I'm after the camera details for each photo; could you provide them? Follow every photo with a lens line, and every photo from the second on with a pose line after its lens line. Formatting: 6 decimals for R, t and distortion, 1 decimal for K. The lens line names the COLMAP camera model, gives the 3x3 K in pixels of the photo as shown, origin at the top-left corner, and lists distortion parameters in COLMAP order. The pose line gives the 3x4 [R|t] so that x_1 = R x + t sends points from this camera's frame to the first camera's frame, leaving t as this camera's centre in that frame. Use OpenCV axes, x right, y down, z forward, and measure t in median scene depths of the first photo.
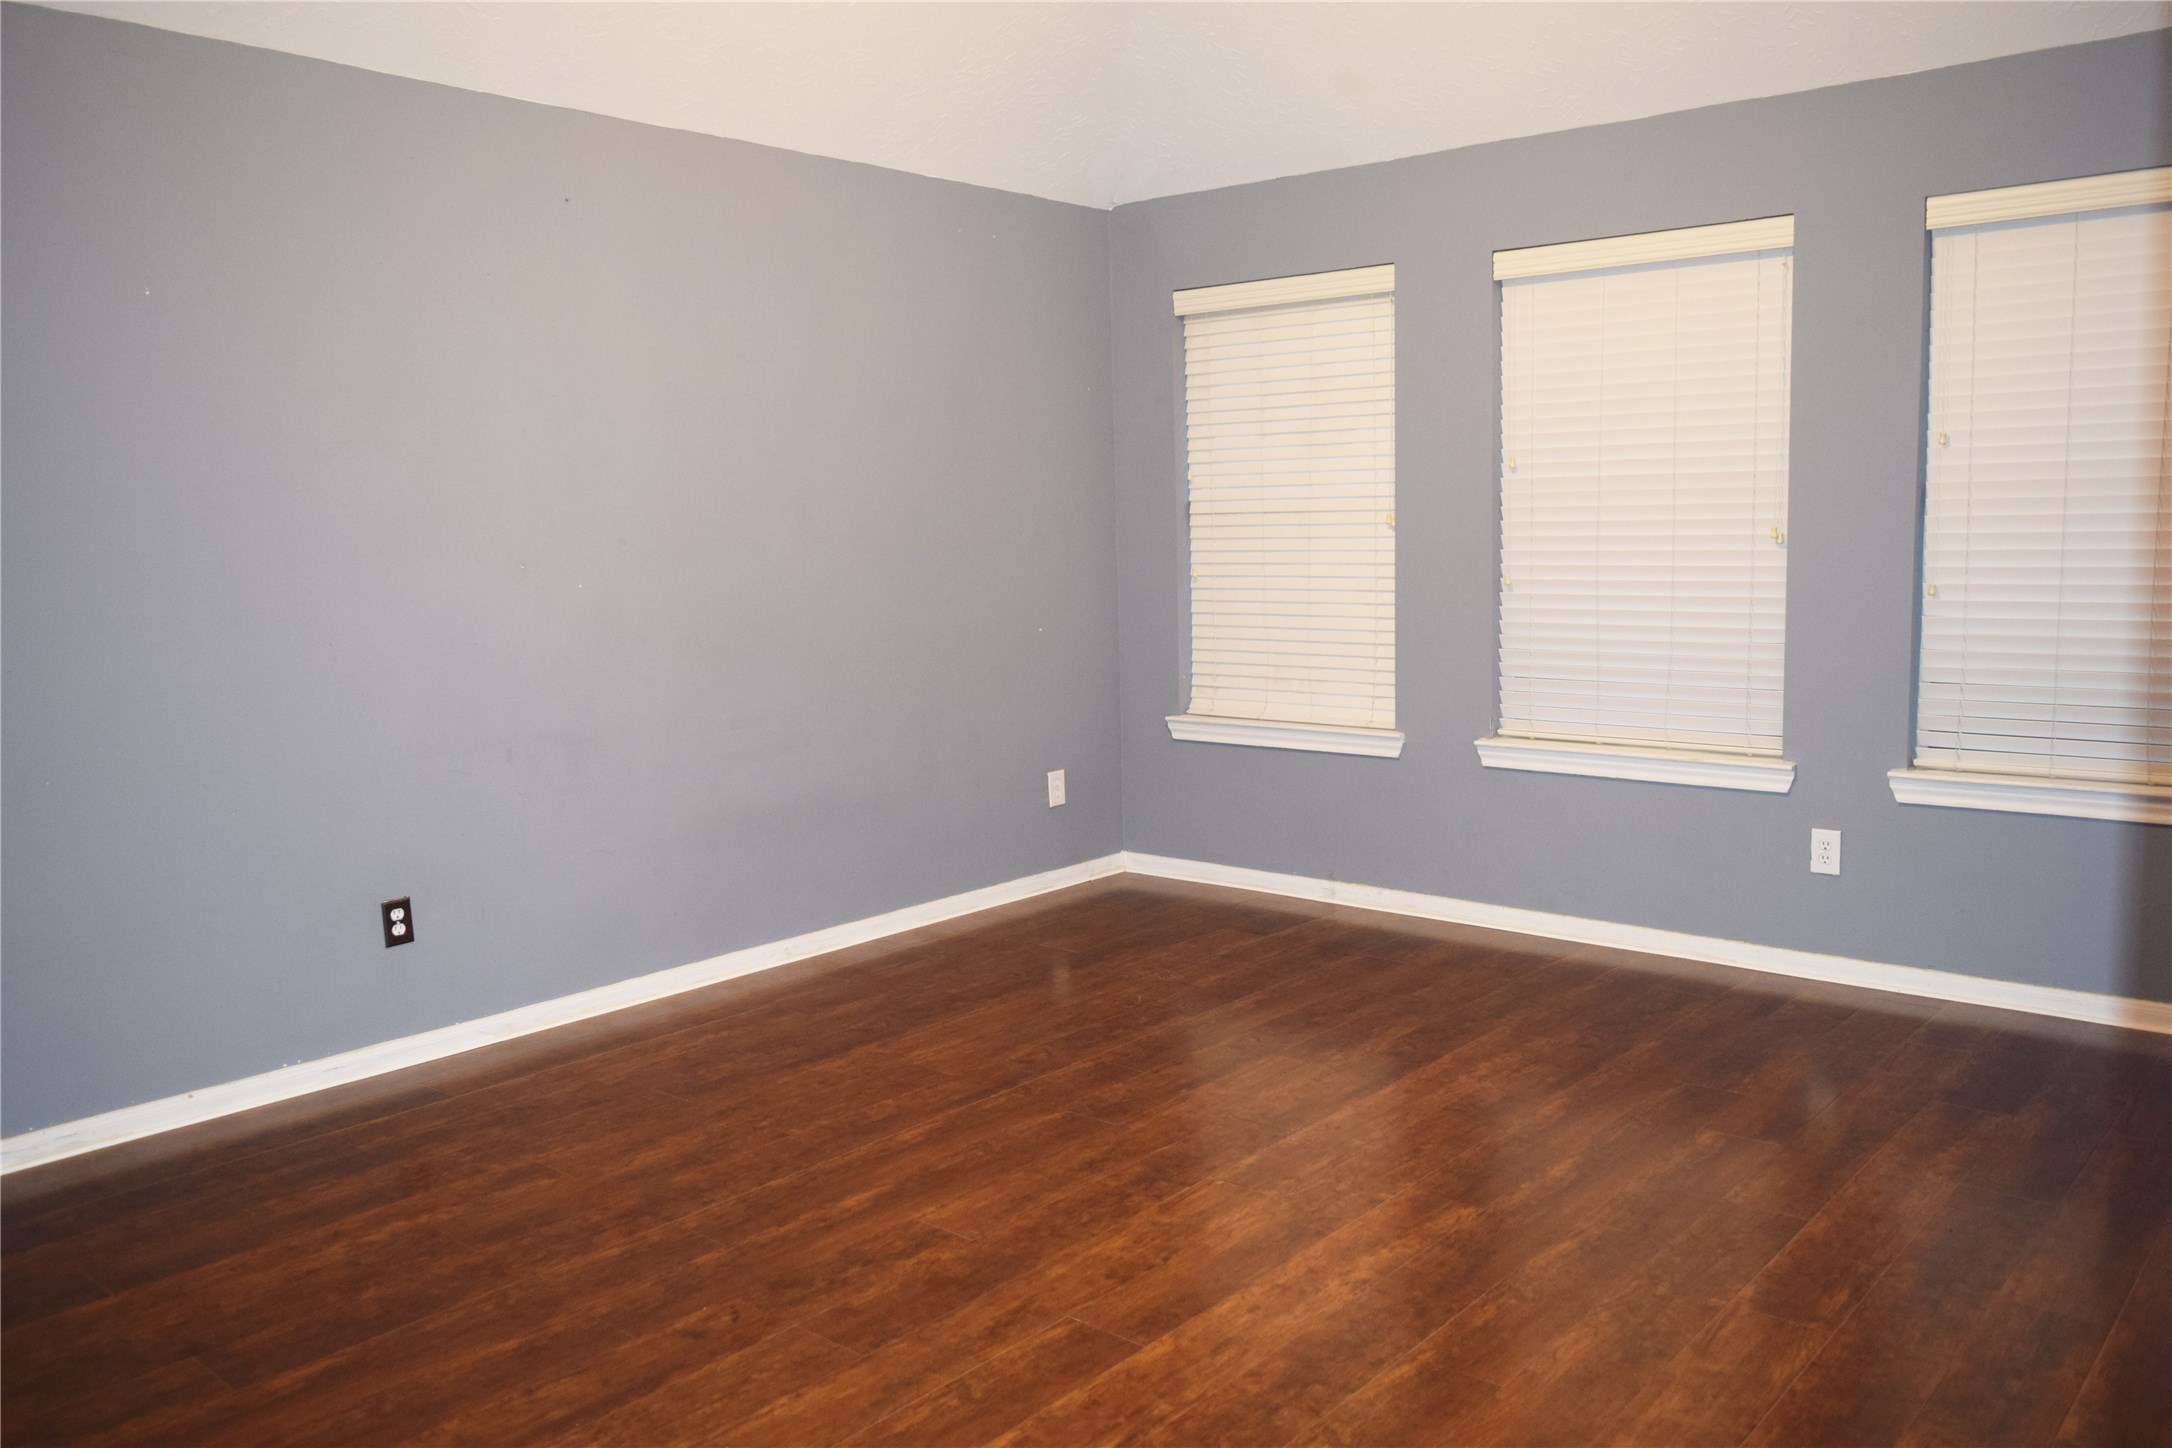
lens RADIAL K [[1690.5, 0, 1084.2], [0, 1690.5, 716.2], [0, 0, 1]] dist [-0.022219, 0.004251]
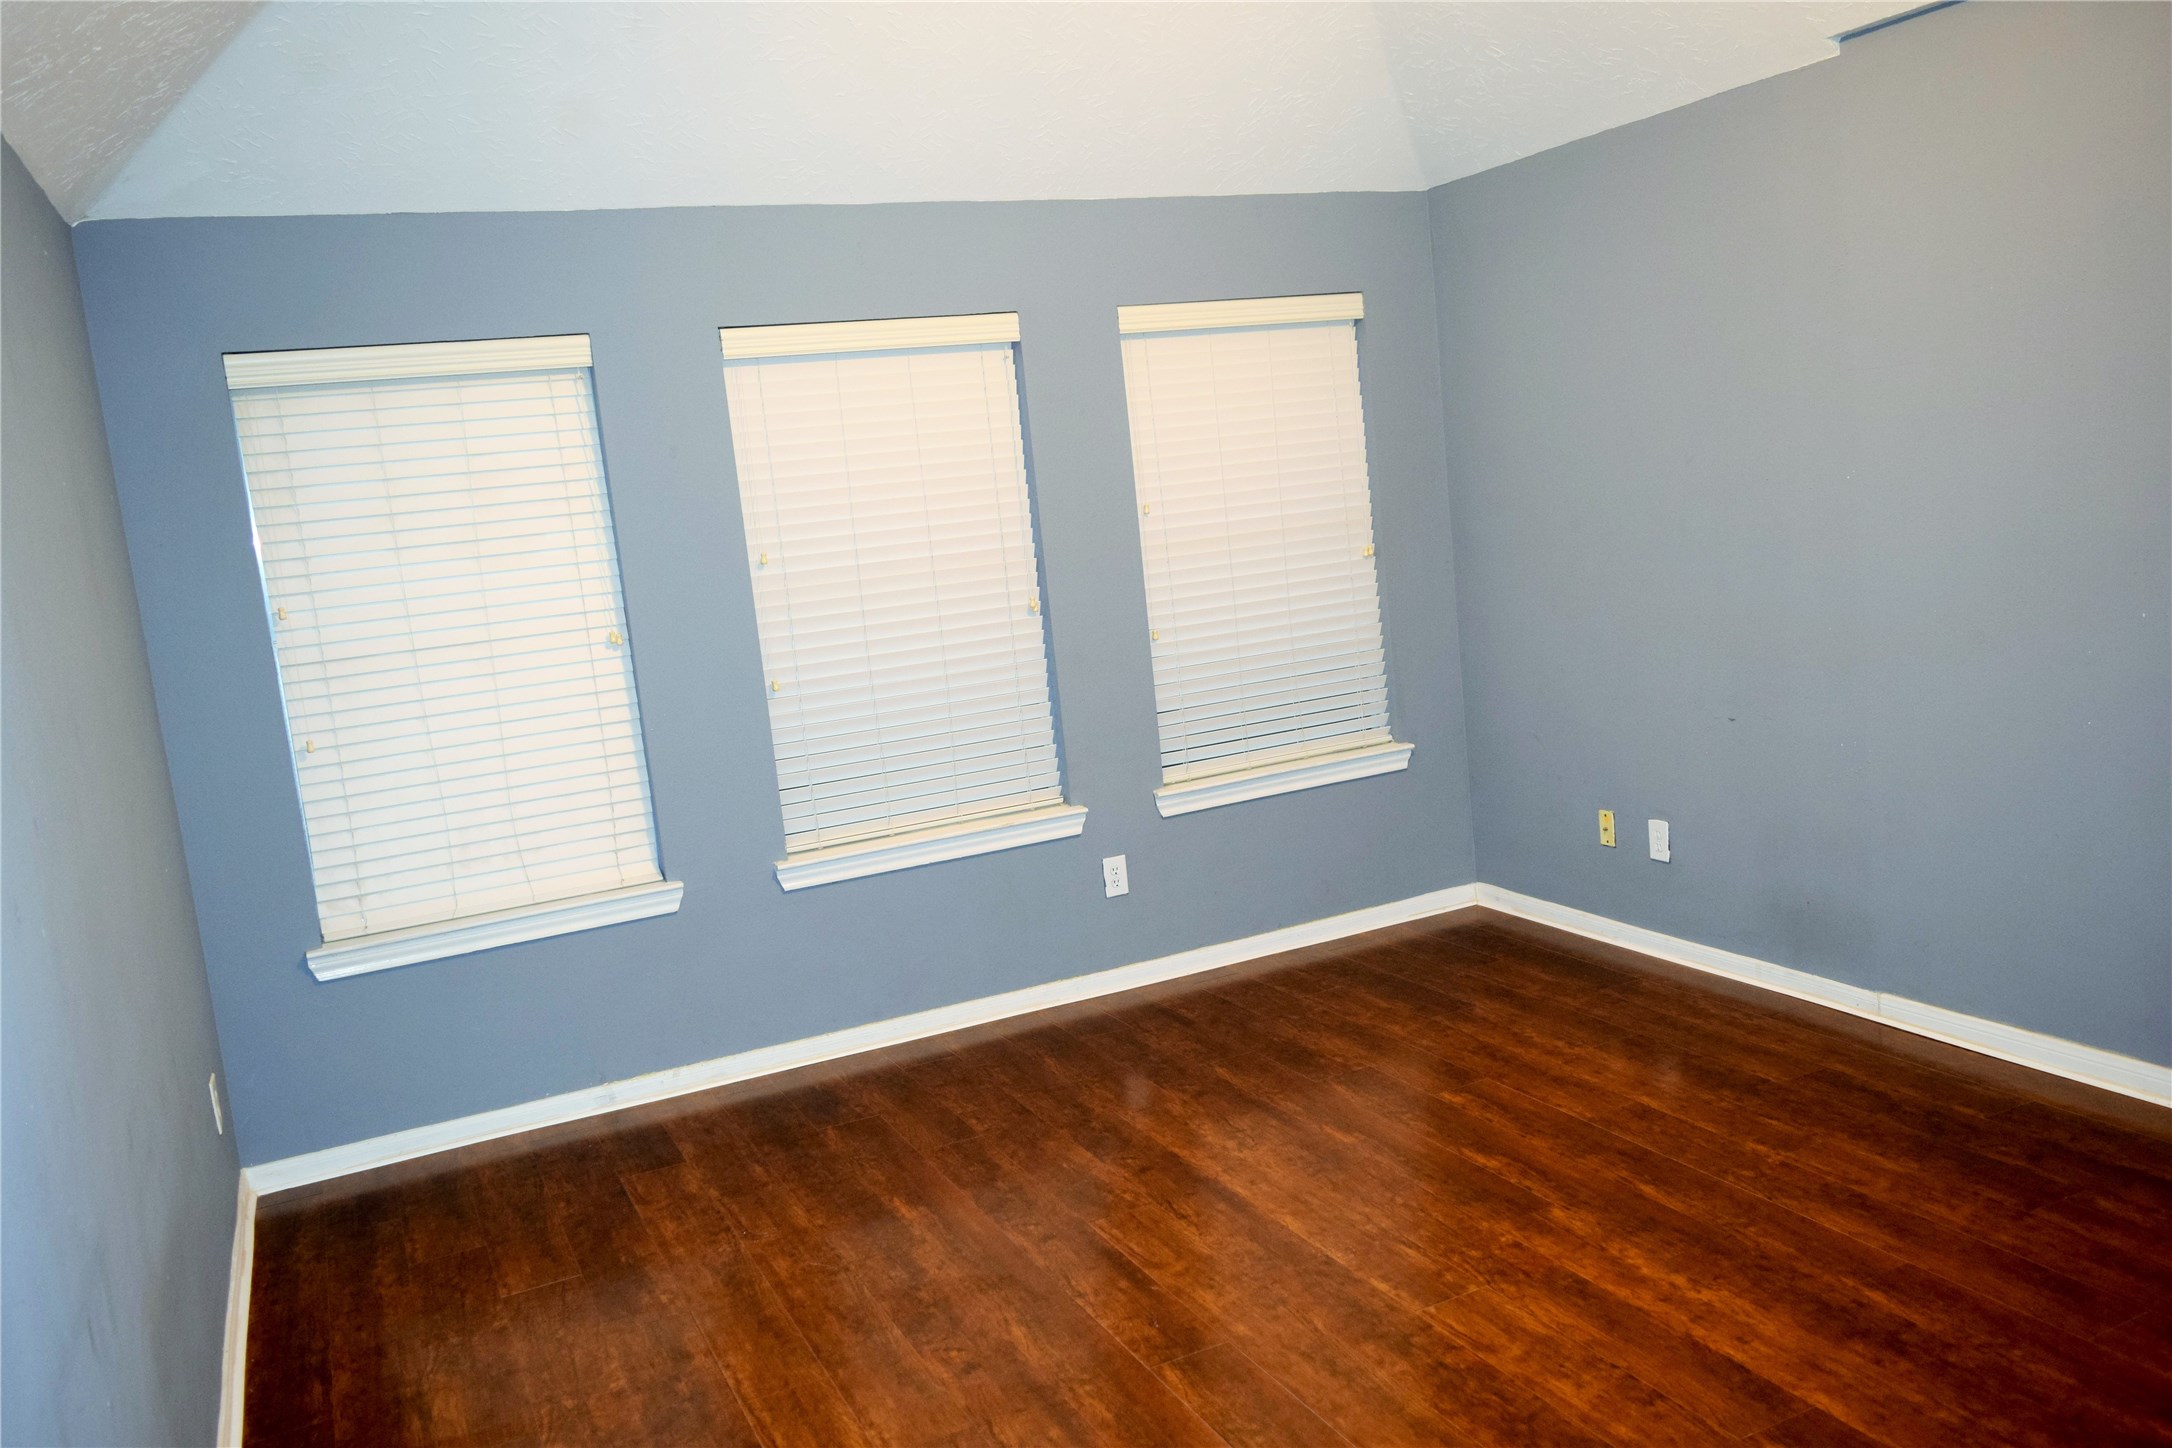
lens RADIAL K [[1690.5, 0, 1084.2], [0, 1690.5, 716.2], [0, 0, 1]] dist [-0.022219, 0.004251]
pose [[0.405417, -0.146813, 0.902265, -0.571012], [0.195079, 0.978177, 0.071510, -0.109005], [-0.893074, 0.147022, 0.425210, 0.519805]]
